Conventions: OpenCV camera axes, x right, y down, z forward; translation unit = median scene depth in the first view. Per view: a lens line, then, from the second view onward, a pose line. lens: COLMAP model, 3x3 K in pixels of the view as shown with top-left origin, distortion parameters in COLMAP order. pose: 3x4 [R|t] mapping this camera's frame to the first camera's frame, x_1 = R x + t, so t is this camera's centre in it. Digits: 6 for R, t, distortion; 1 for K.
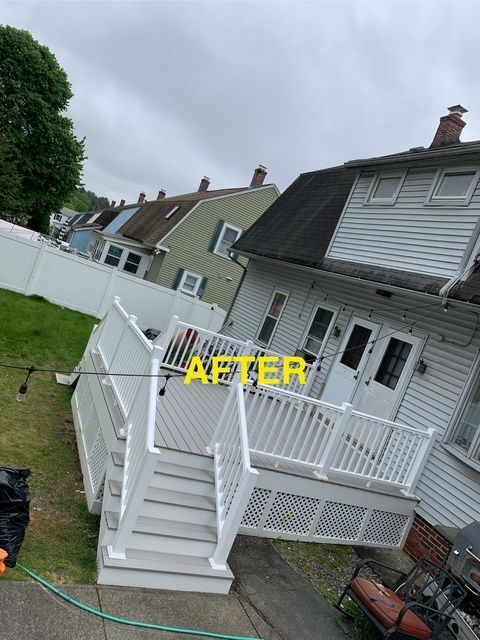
lens RADIAL K [[484.1, 0, 240.0], [0, 484.1, 320.0], [0, 0, 1]] dist [0.068590, -0.101794]
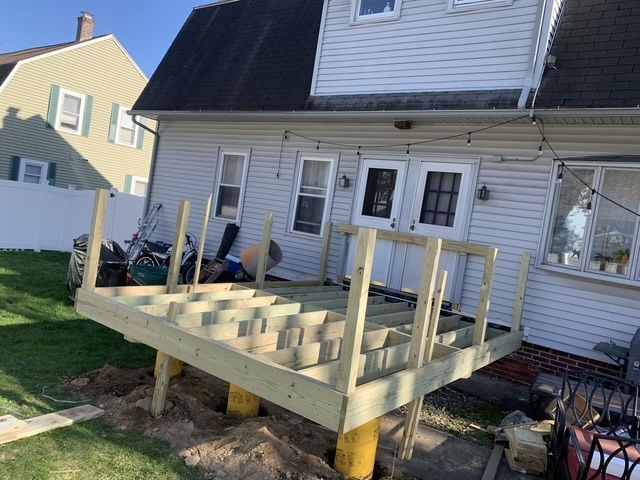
lens RADIAL K [[484.1, 0, 320.0], [0, 484.1, 240.0], [0, 0, 1]] dist [0.068590, -0.101794]
pose [[0.846924, -0.252027, 0.468191, -0.297808], [0.199563, 0.966825, 0.159446, -0.024363], [-0.492844, -0.041605, 0.869122, 0.302168]]
